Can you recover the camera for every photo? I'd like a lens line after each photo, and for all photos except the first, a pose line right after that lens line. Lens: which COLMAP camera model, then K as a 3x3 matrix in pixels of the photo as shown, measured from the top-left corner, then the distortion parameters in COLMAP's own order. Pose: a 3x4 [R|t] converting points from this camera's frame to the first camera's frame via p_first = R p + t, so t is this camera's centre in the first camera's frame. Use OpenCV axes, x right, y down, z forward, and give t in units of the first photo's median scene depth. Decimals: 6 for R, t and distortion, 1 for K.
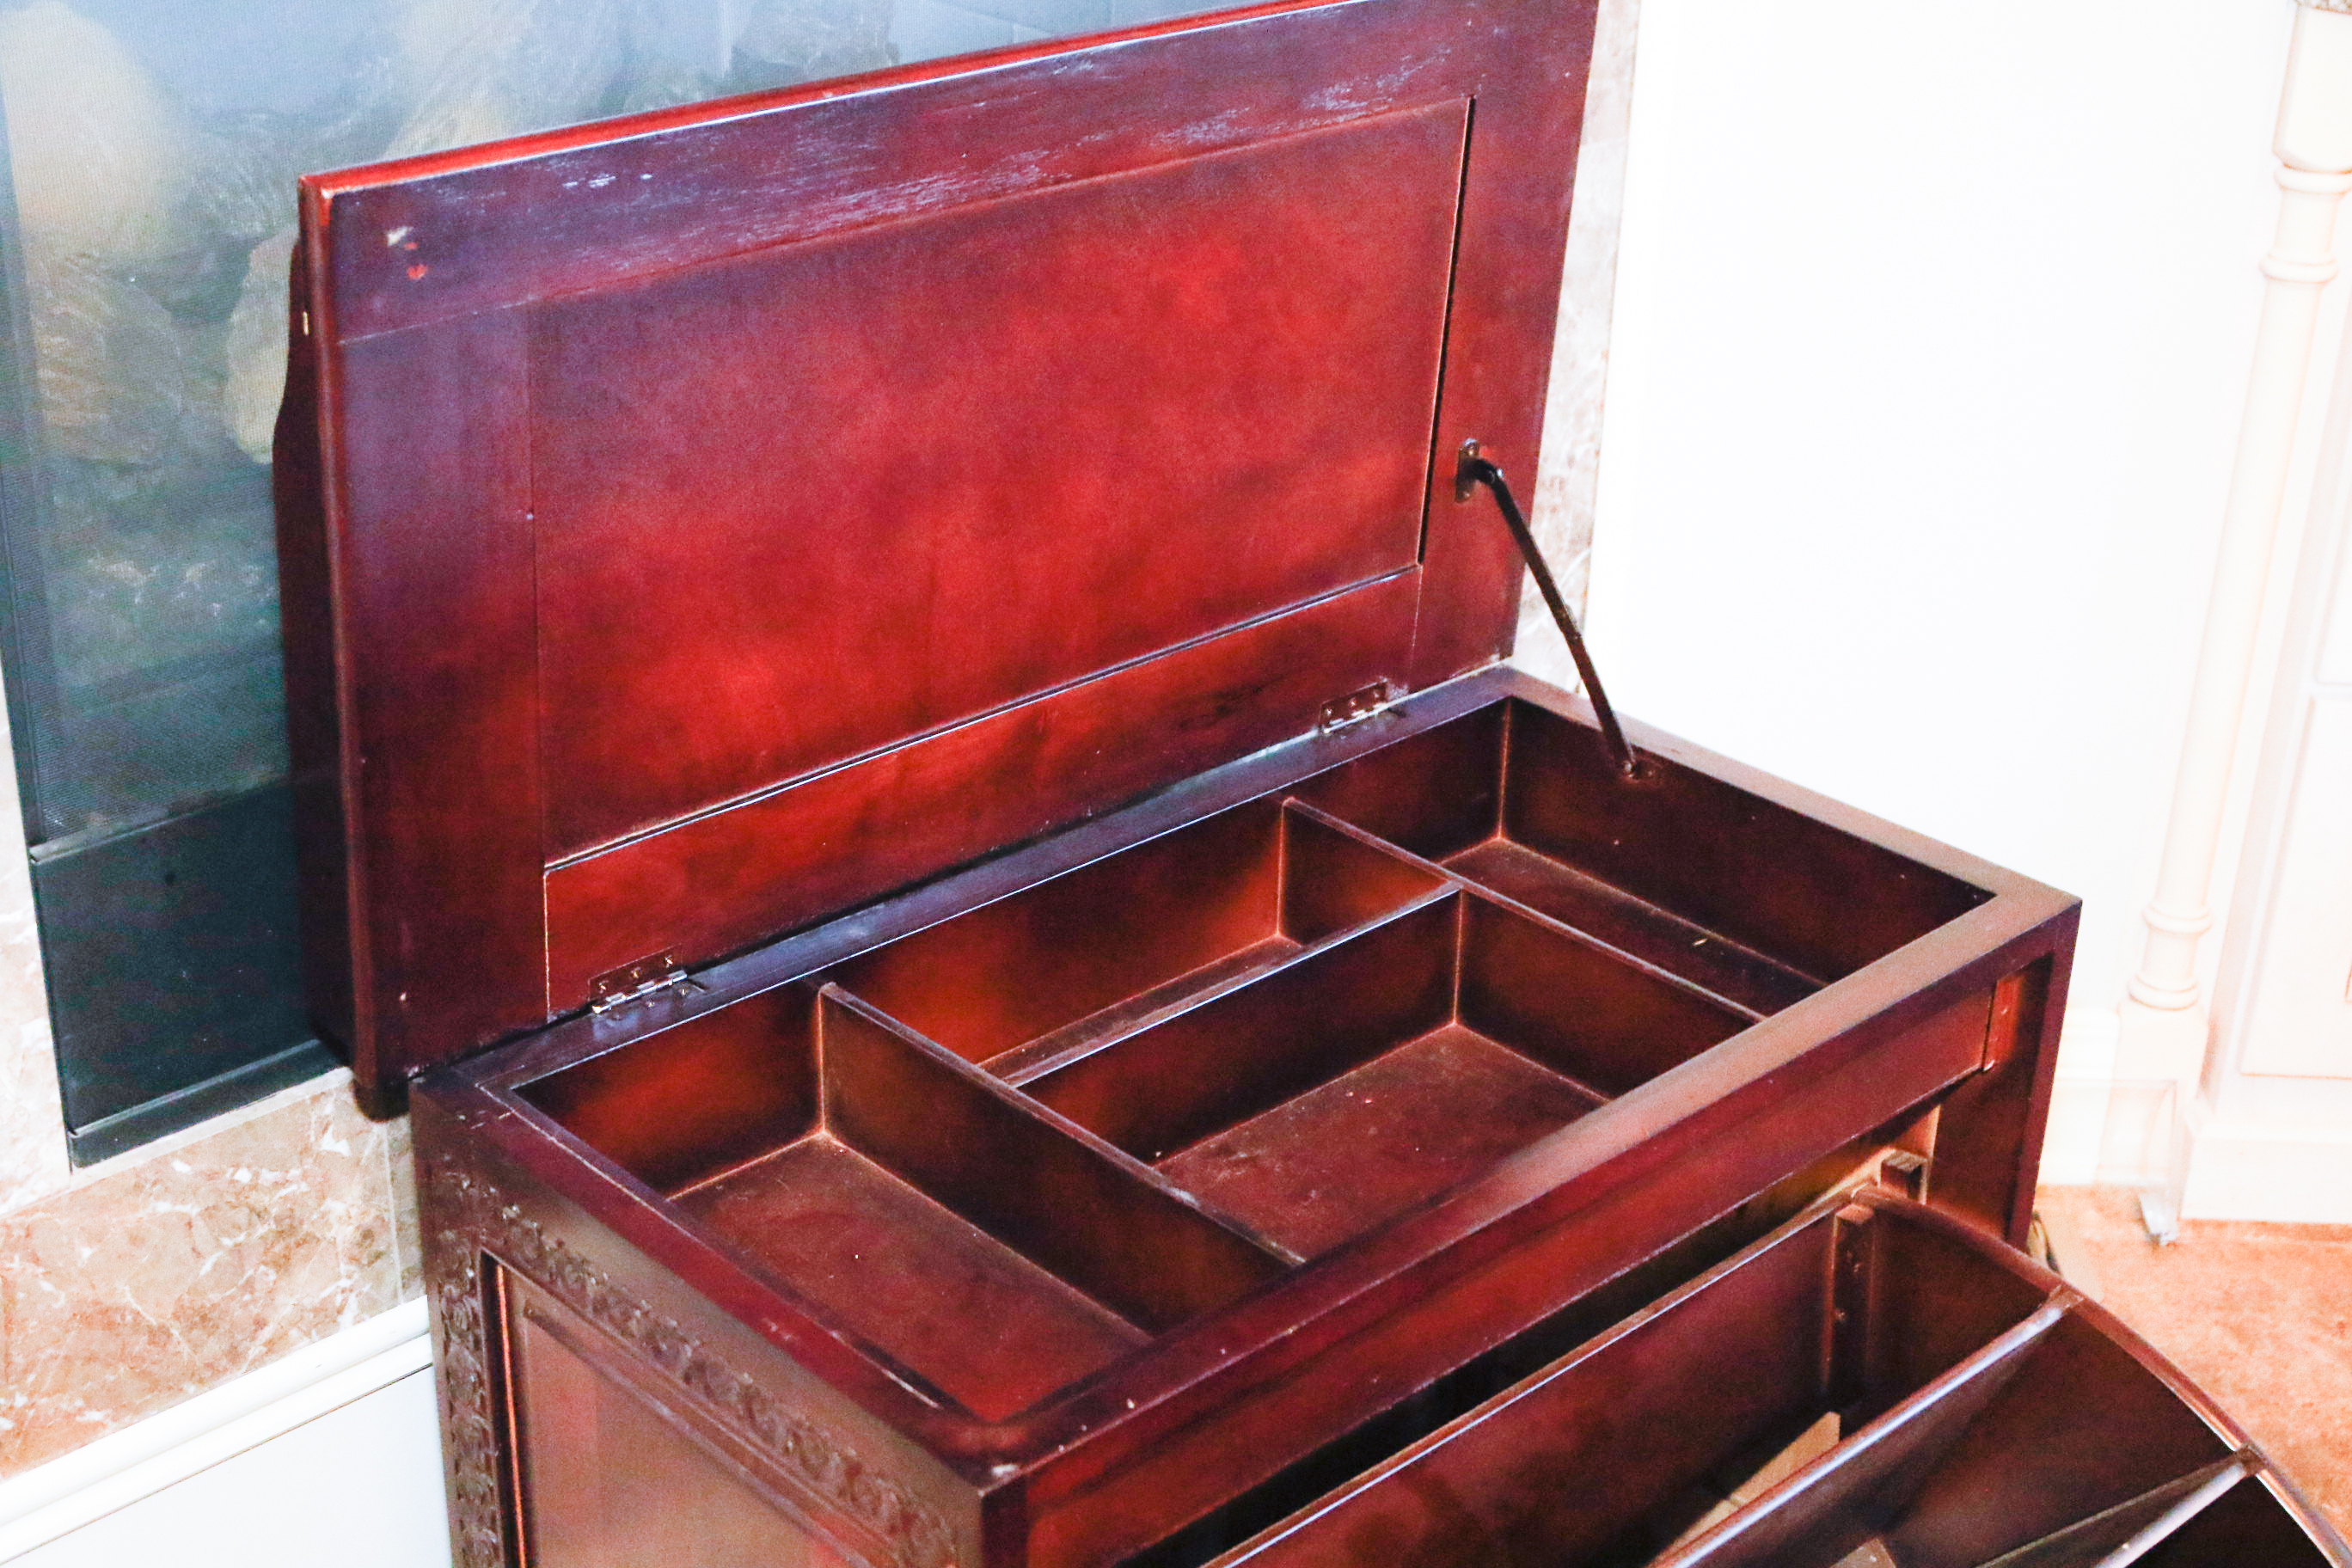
lens RADIAL K [[3340.1, 0, 1176.0], [0, 3340.1, 784.0], [0, 0, 1]] dist [-0.036840, 0.036697]
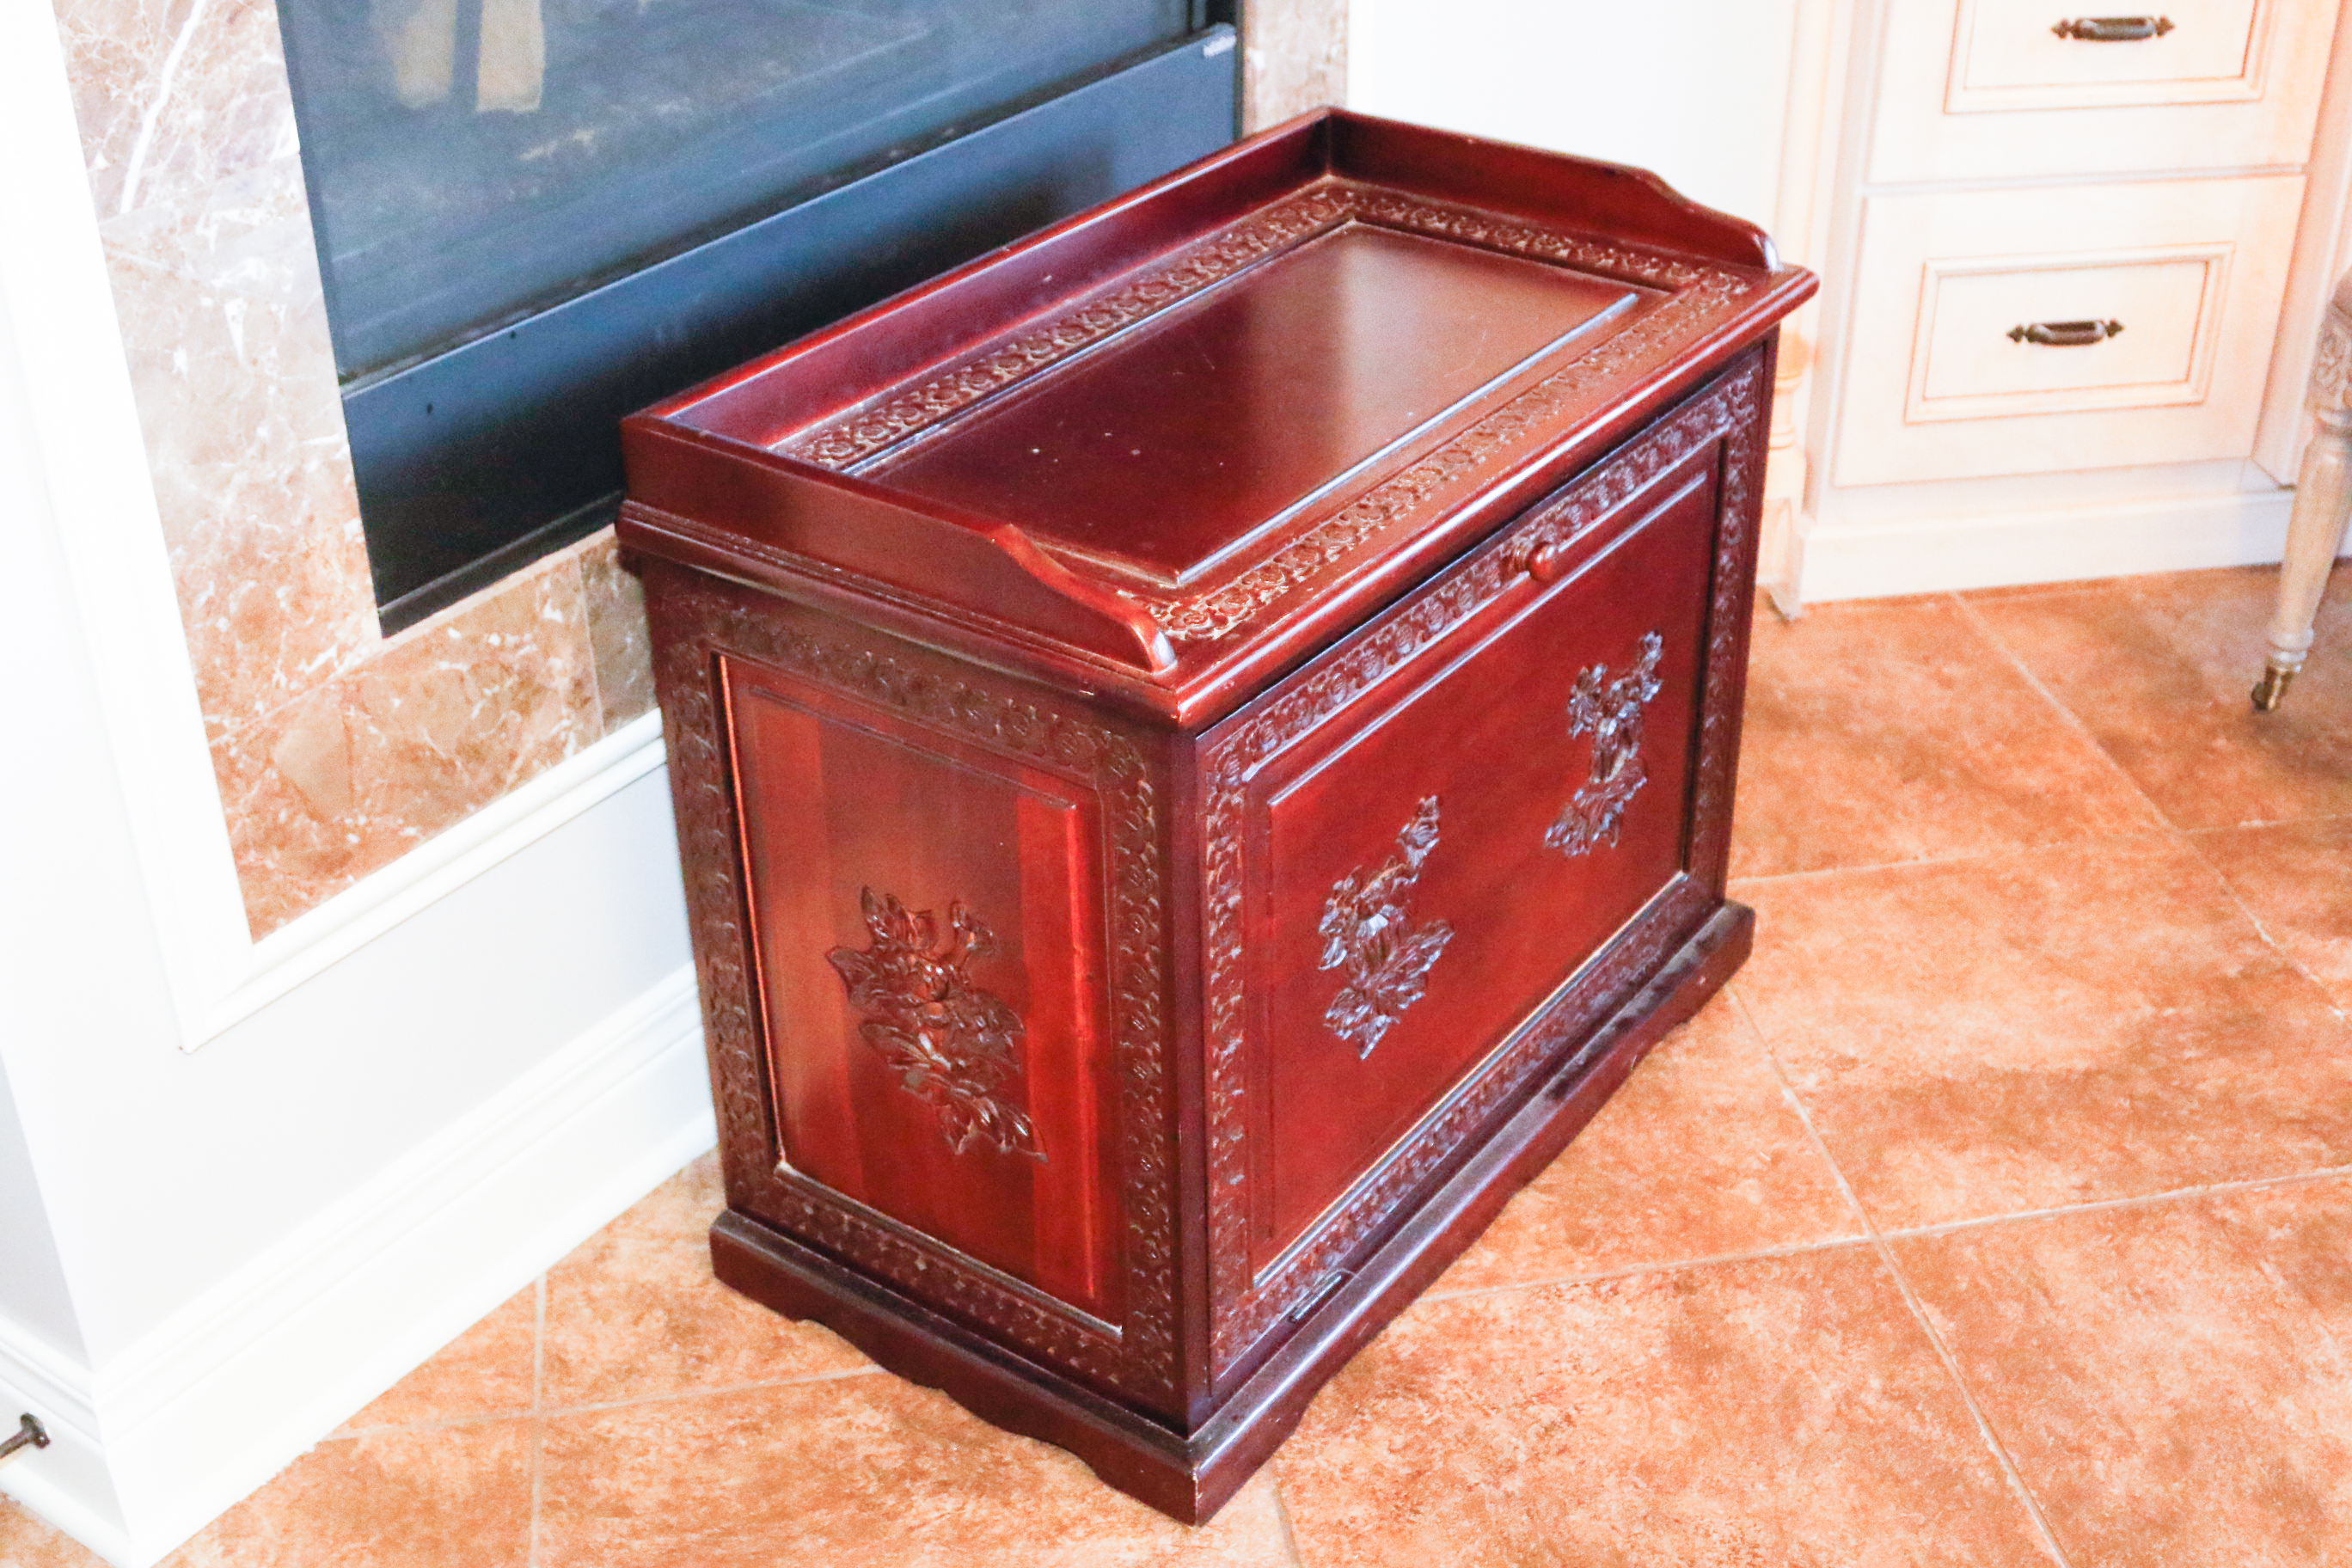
lens RADIAL K [[2809.8, 0, 1184.8], [0, 2809.8, 782.4], [0, 0, 1]] dist [-0.104032, 0.094879]
pose [[0.981873, -0.129510, 0.138396, -0.169579], [0.116636, 0.988384, 0.097429, 0.096297], [-0.149406, -0.079520, 0.985573, -0.136626]]
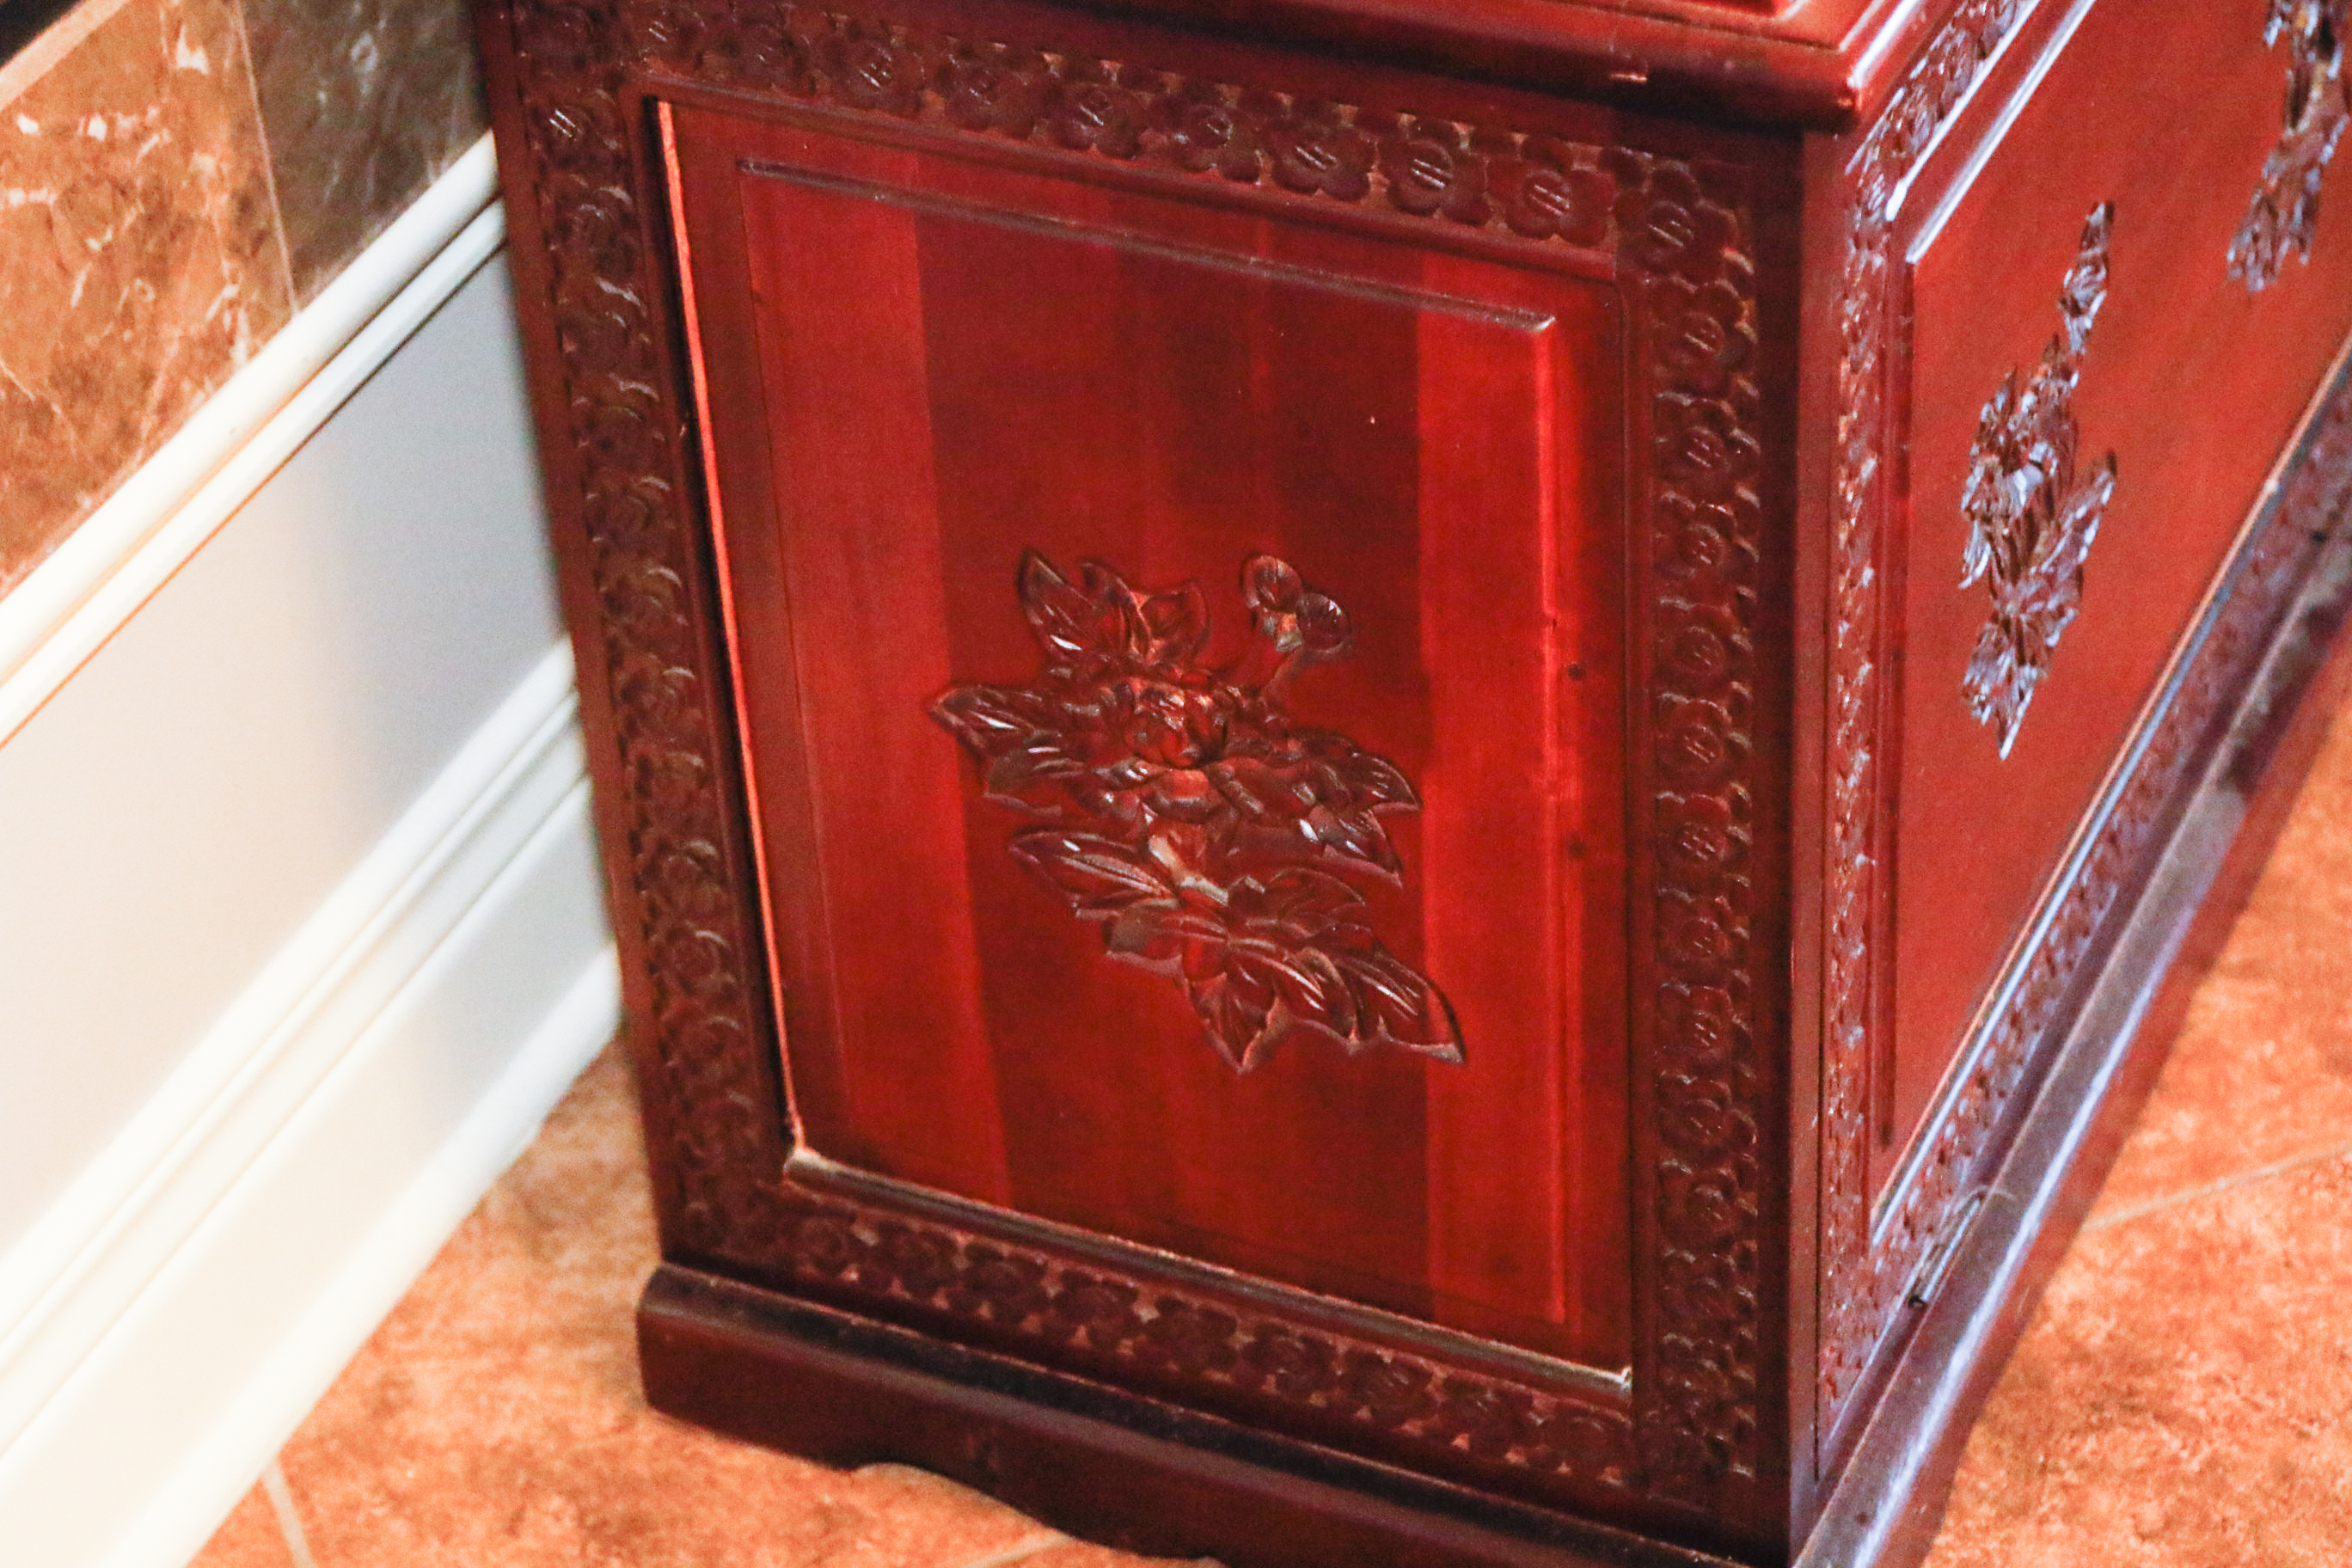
lens RADIAL K [[5673.6, 0, 1176.0], [0, 5673.6, 784.0], [0, 0, 1]] dist [0.182257, 0.039536]
pose [[0.925671, -0.280017, 0.254410, -0.391660], [0.227589, 0.949319, 0.216788, 0.049195], [-0.302220, -0.142773, 0.942485, -0.056122]]
